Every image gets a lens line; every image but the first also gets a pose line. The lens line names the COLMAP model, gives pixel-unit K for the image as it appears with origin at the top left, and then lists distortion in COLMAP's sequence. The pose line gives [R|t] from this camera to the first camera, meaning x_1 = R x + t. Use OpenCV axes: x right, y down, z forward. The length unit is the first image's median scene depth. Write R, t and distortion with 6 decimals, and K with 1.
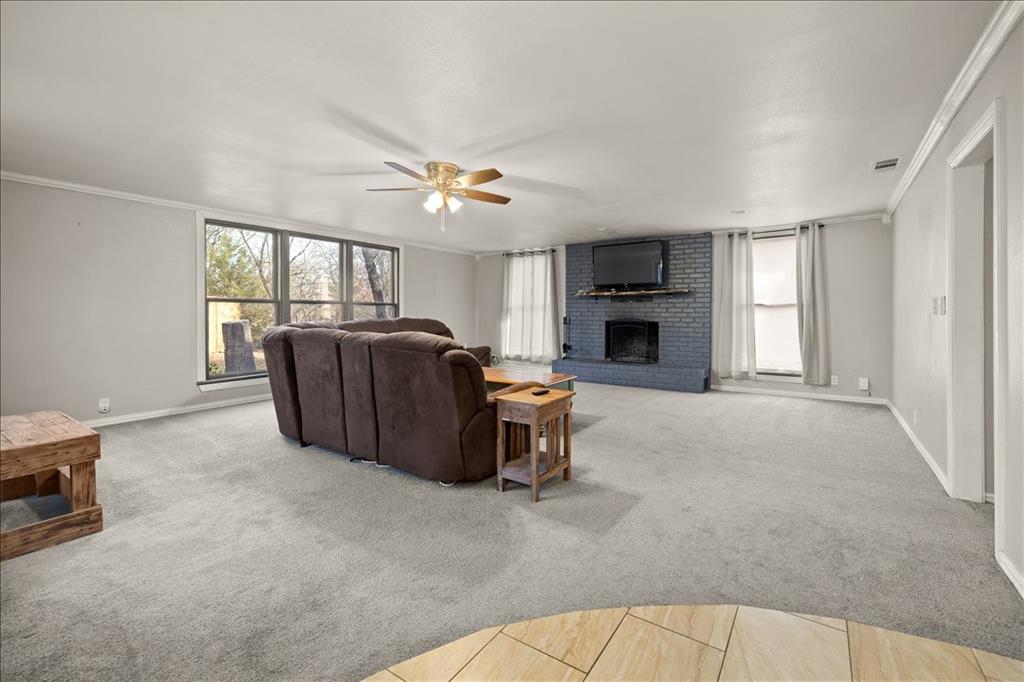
lens RADIAL K [[454.2, 0, 503.7], [0, 454.2, 319.1], [0, 0, 1]] dist [-0.001315, -0.000379]
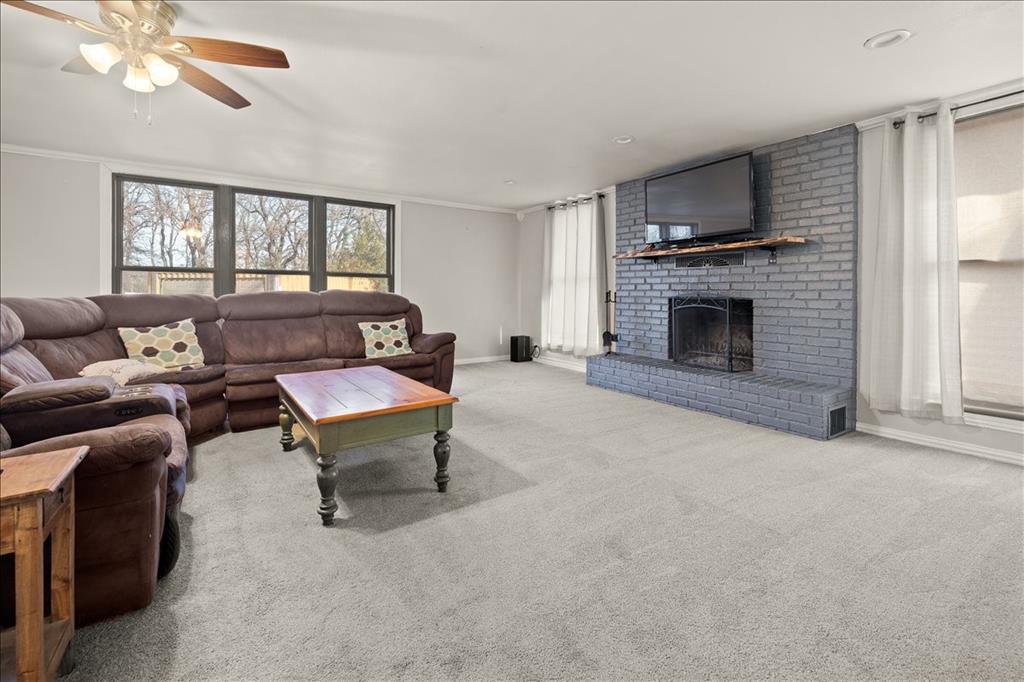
lens RADIAL K [[454.2, 0, 504.7], [0, 454.2, 295.0], [0, 0, 1]] dist [-0.001315, -0.000379]
pose [[0.933953, 0.002025, -0.357389, 0.258344], [-0.006349, 0.999920, -0.010925, 0.009245], [0.357338, 0.012473, 0.933892, 0.364286]]
